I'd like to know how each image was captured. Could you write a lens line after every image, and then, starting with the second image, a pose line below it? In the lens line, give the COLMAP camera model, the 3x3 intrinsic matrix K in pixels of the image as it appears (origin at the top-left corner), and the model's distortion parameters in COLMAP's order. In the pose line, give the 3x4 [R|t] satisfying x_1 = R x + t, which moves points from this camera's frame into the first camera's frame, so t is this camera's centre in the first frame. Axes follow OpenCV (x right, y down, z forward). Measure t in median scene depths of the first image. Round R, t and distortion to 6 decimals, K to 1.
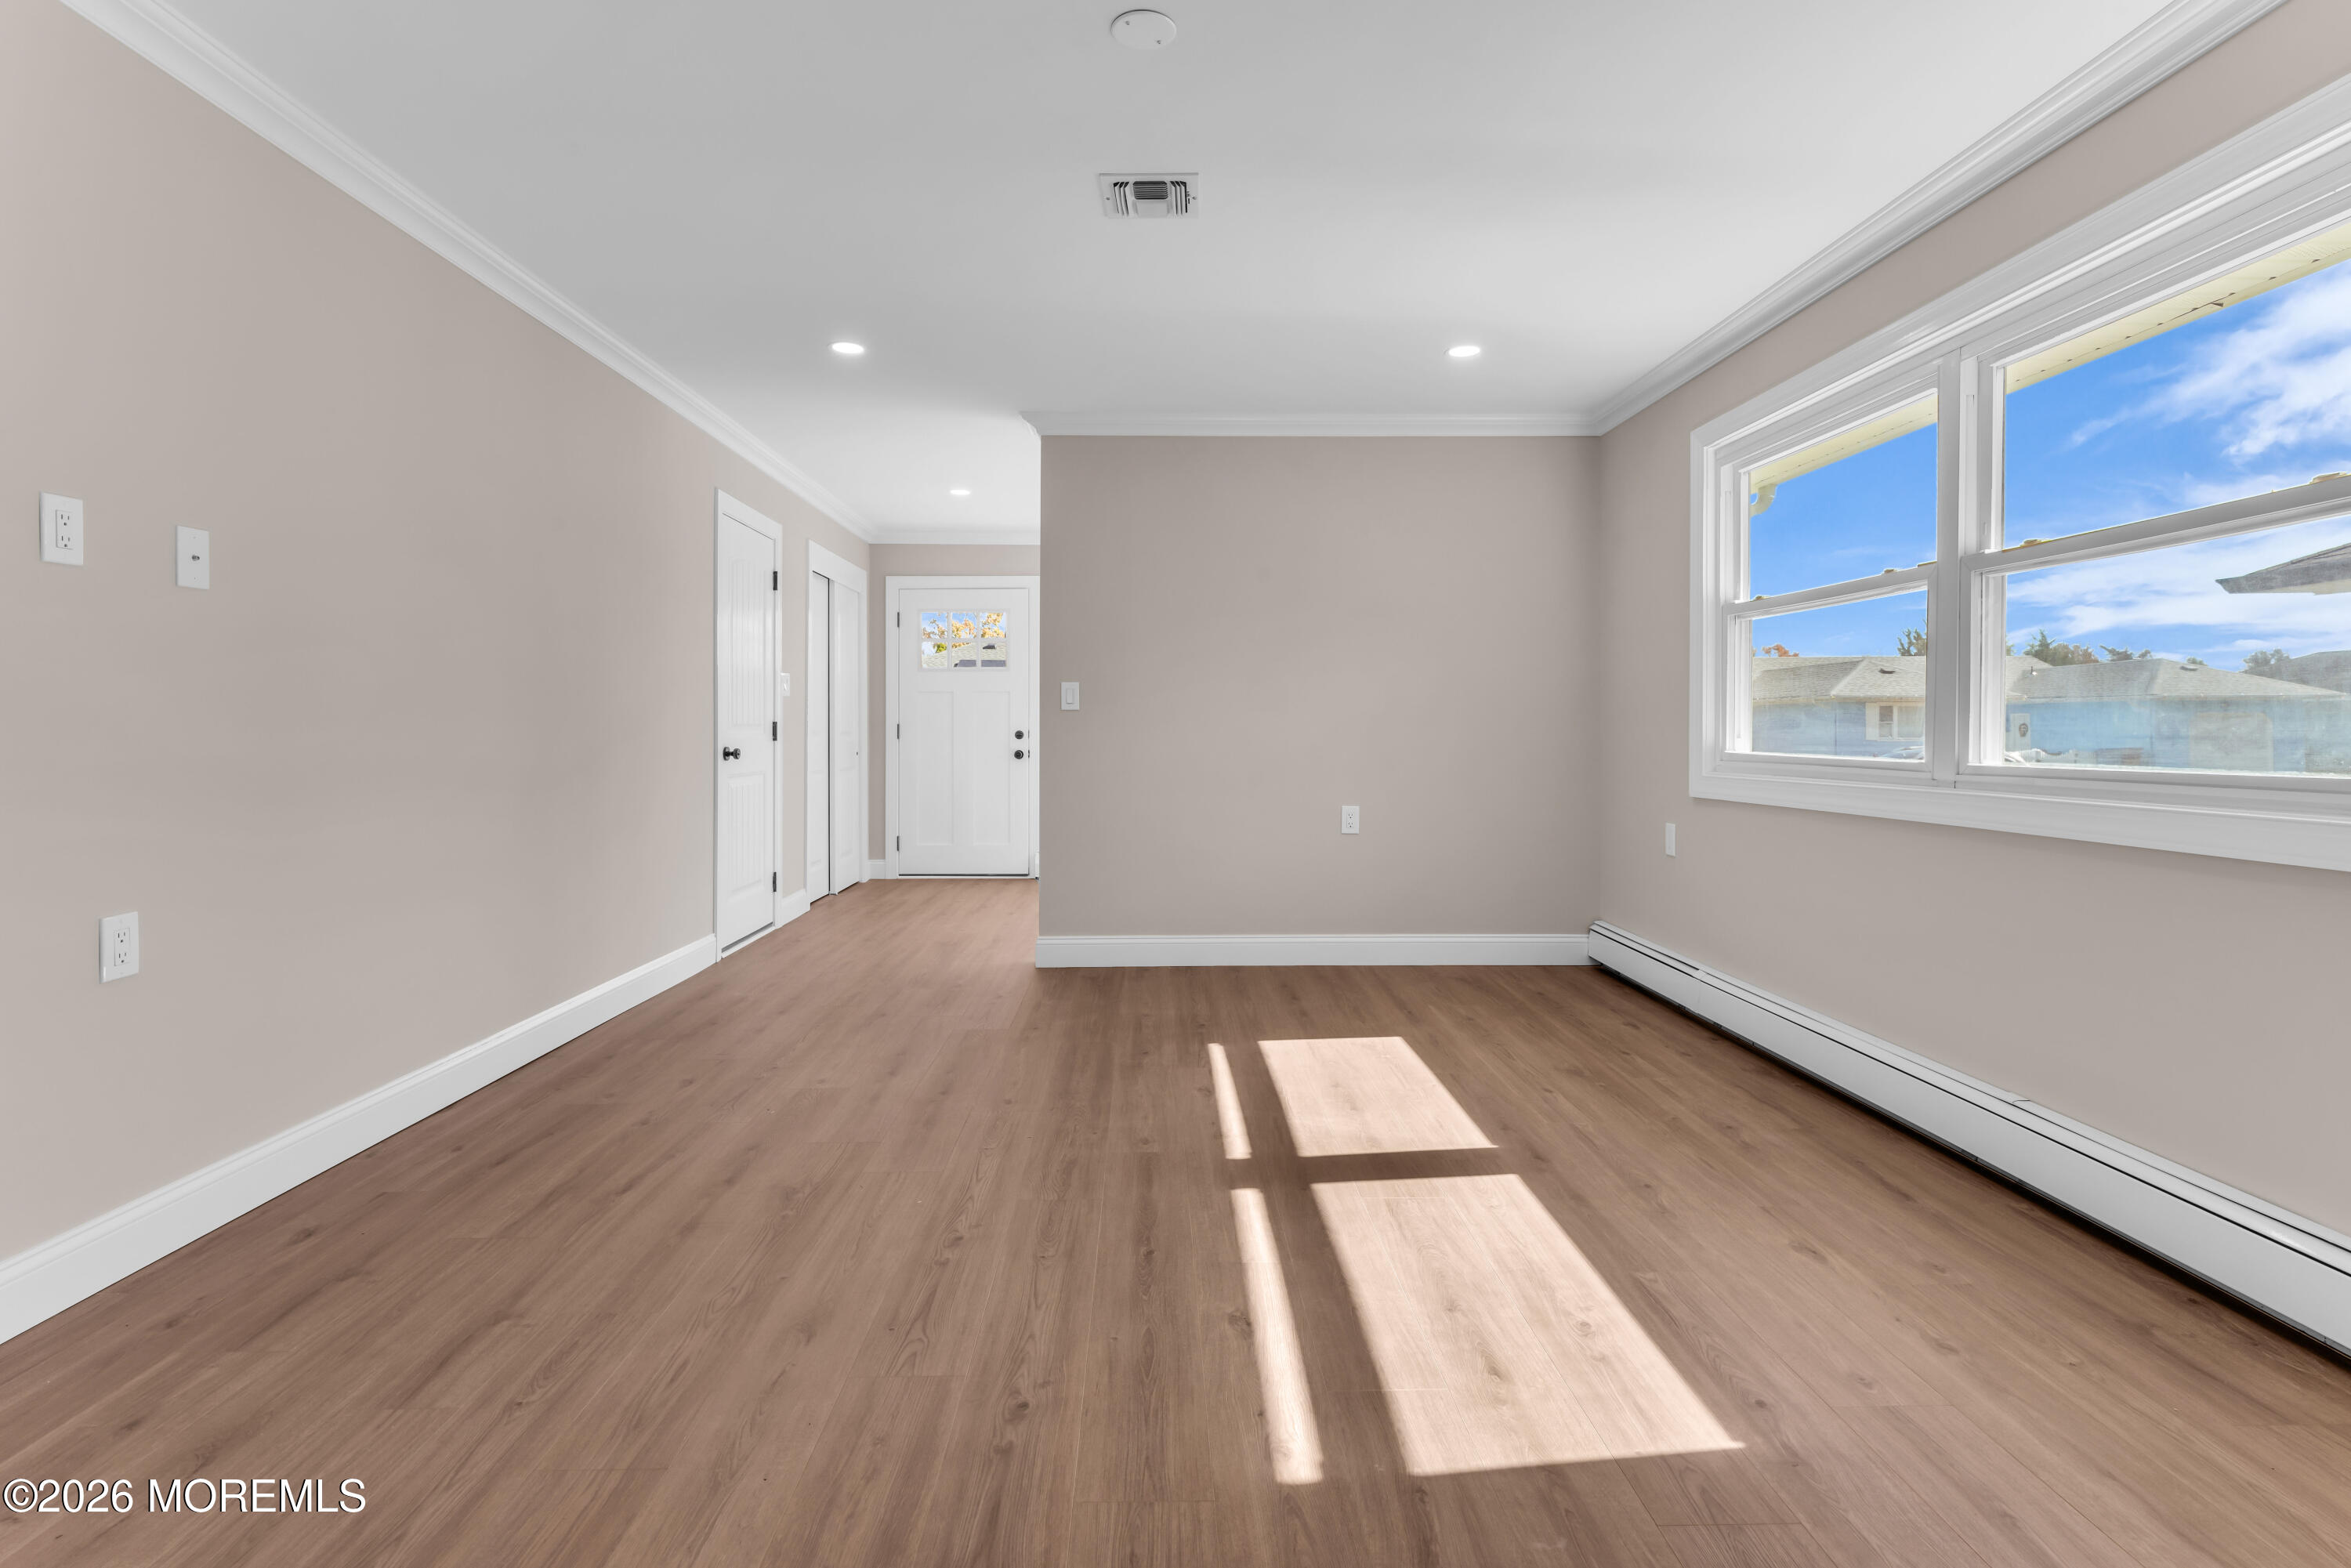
lens RADIAL K [[1161.3, 0, 1173.8], [0, 1161.3, 788.6], [0, 0, 1]] dist [0.000854, -0.000113]
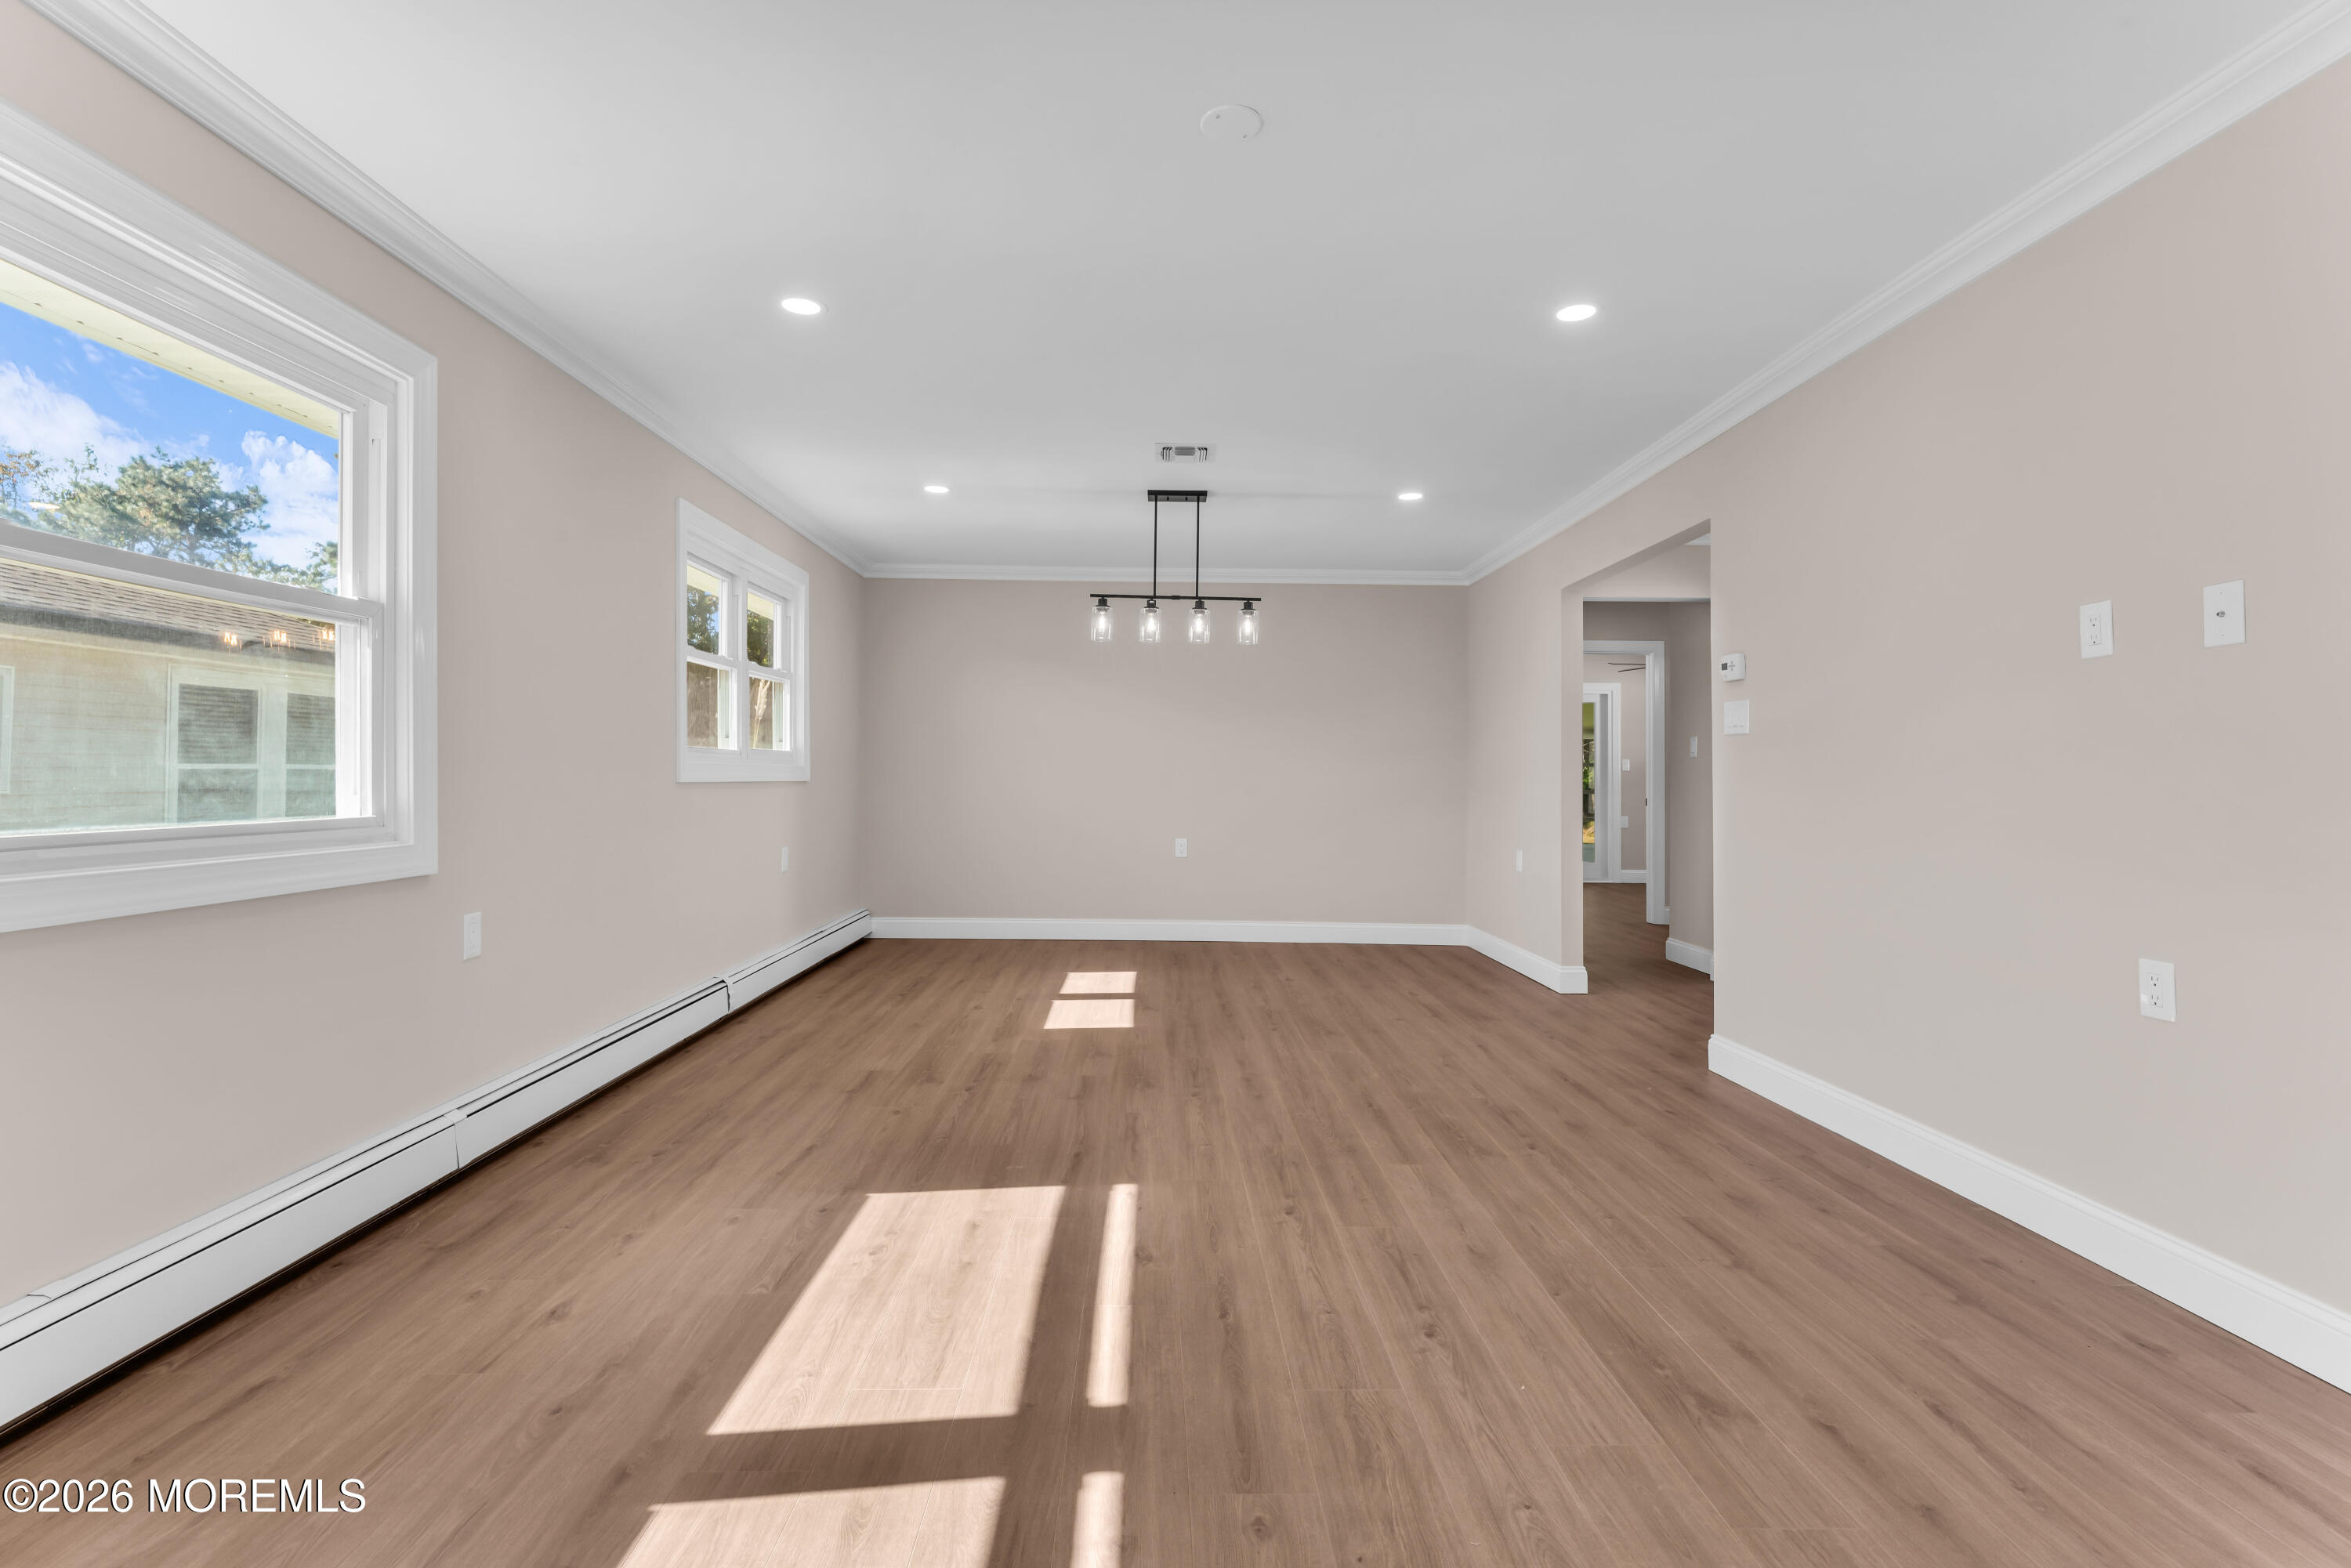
lens RADIAL K [[1102.5, 0, 1175.2], [0, 1102.5, 760.2], [0, 0, 1]] dist [-0.001588, -0.000326]
pose [[-0.999986, -0.005022, -0.001674, 0.019256], [-0.005077, 0.999379, 0.034874, -0.085443], [0.001497, 0.034882, -0.999390, 1.527867]]
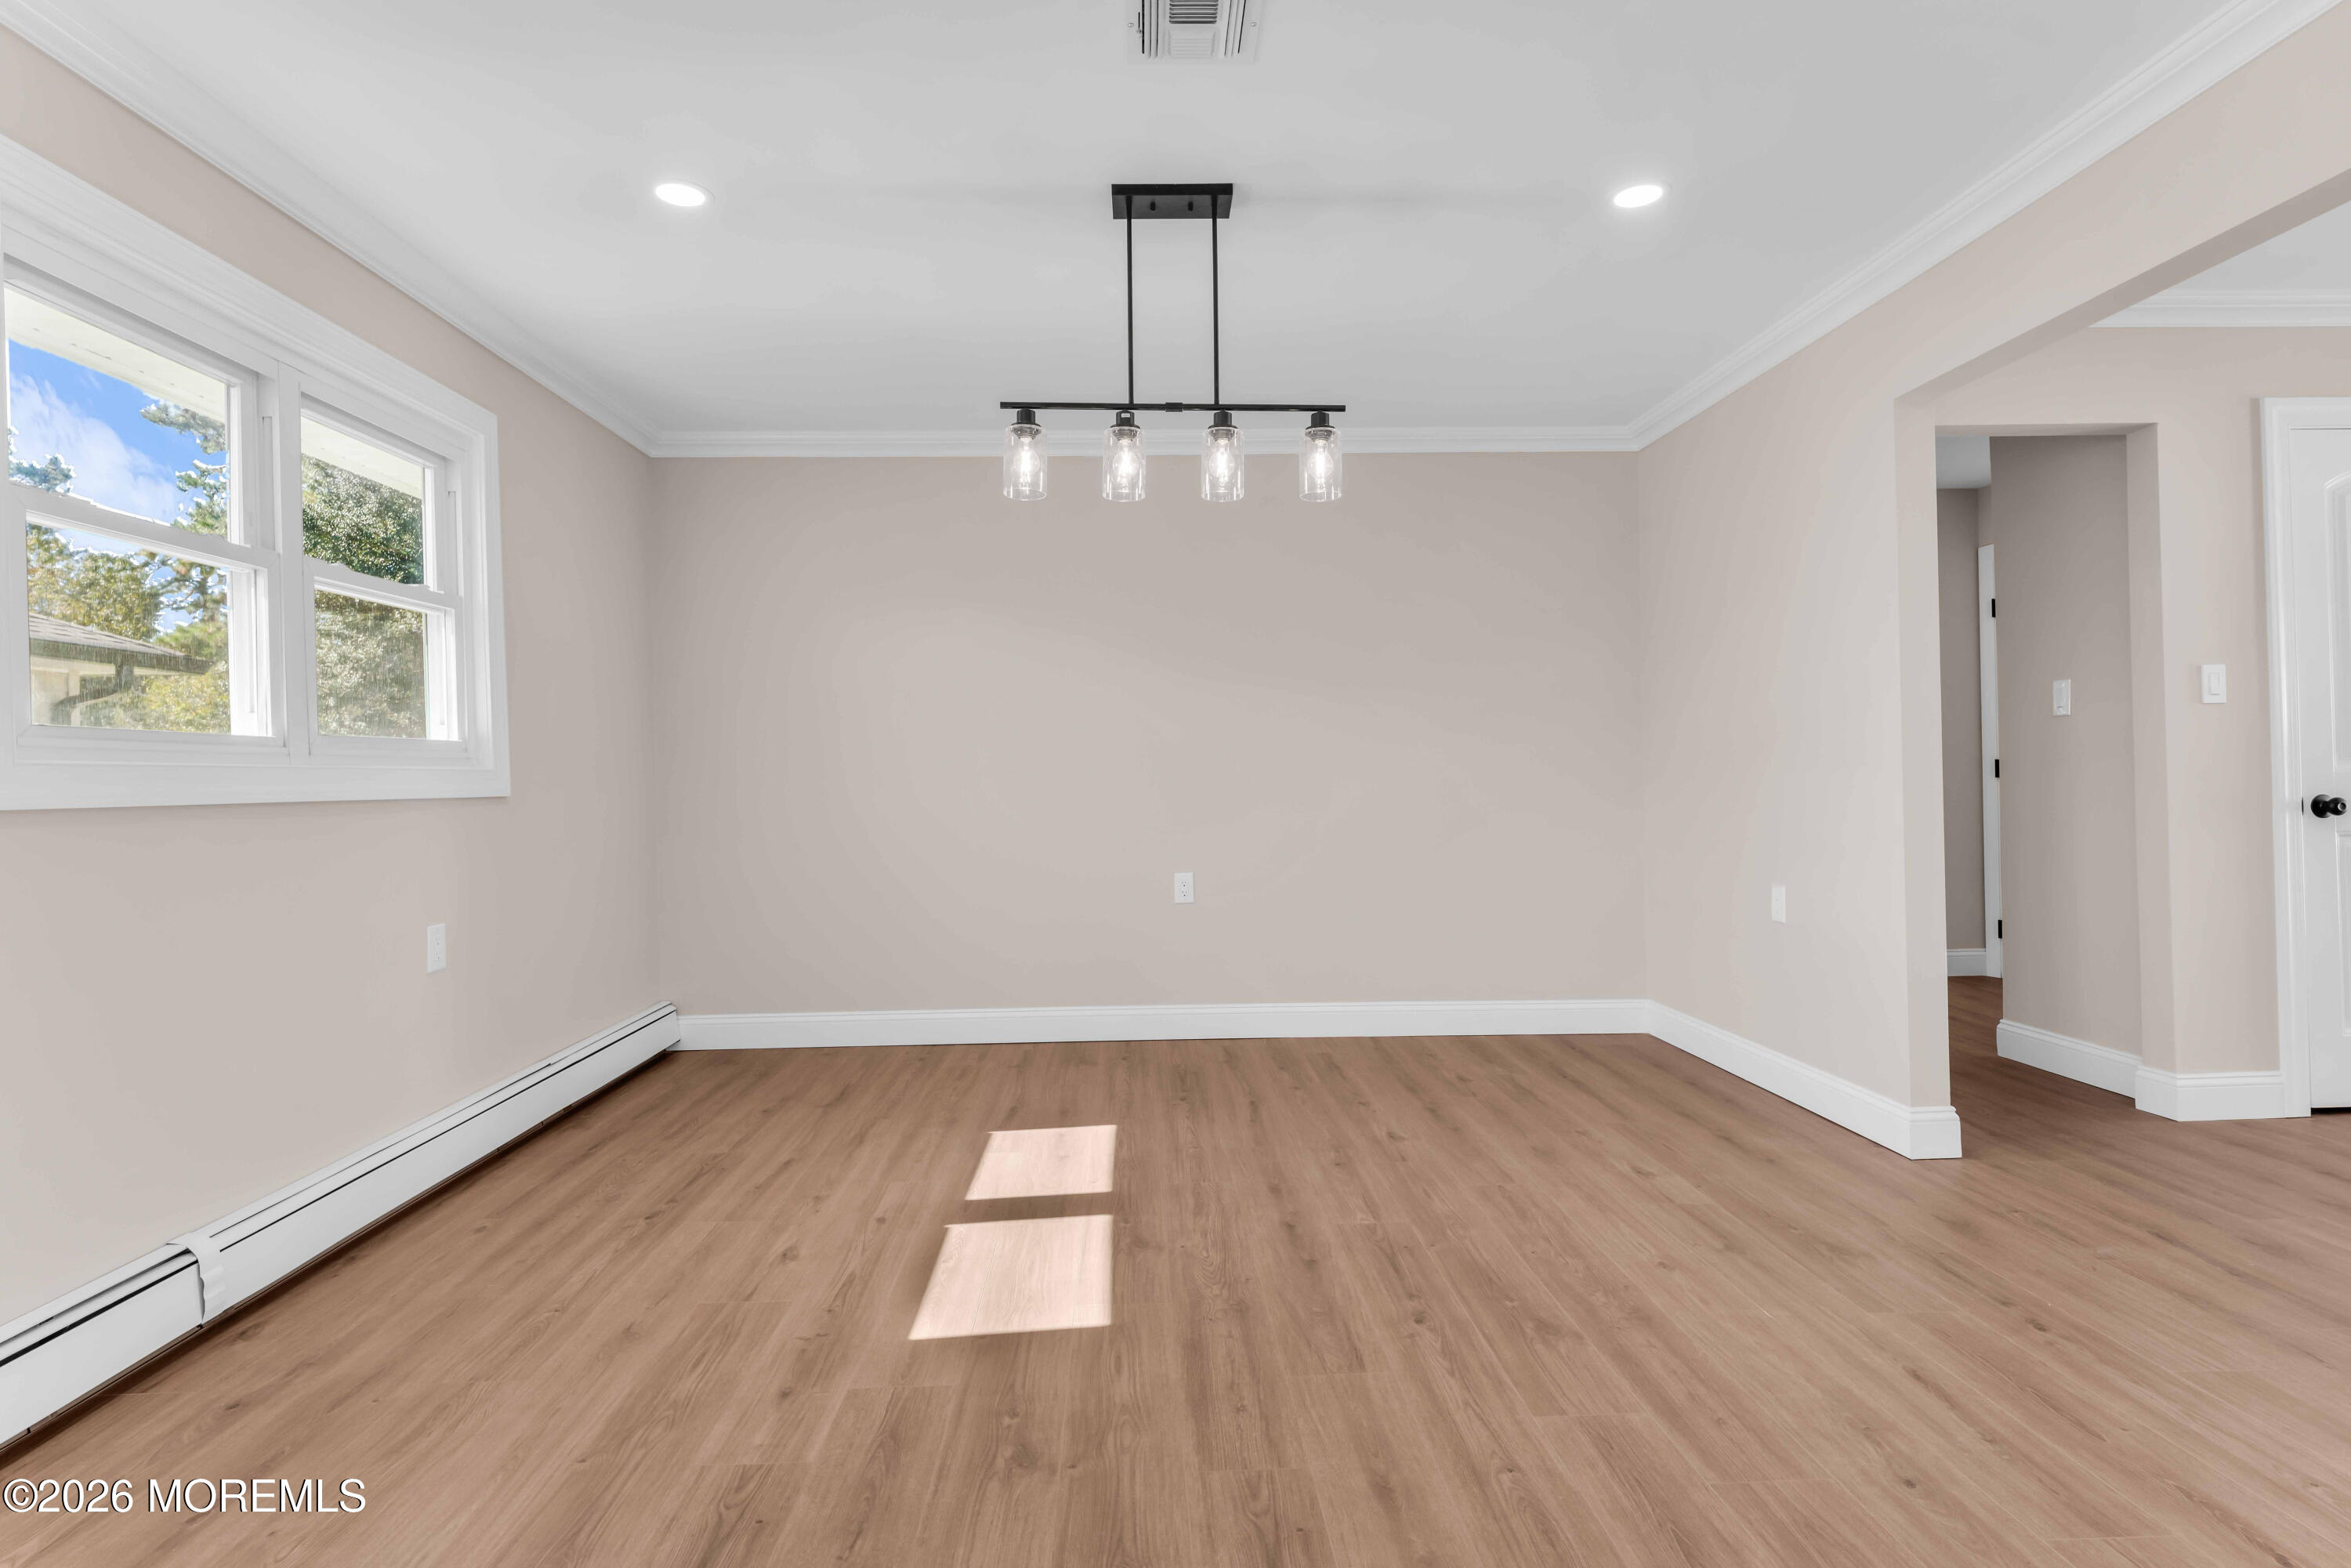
lens RADIAL K [[1197.3, 0, 1168.5], [0, 1197.3, 766.7], [0, 0, 1]] dist [-0.000370, 0.000278]
pose [[-0.999711, 0.020546, -0.012446, 0.039033], [0.020003, 0.998907, 0.042234, -0.039523], [0.013300, 0.041973, -0.999030, 0.703967]]
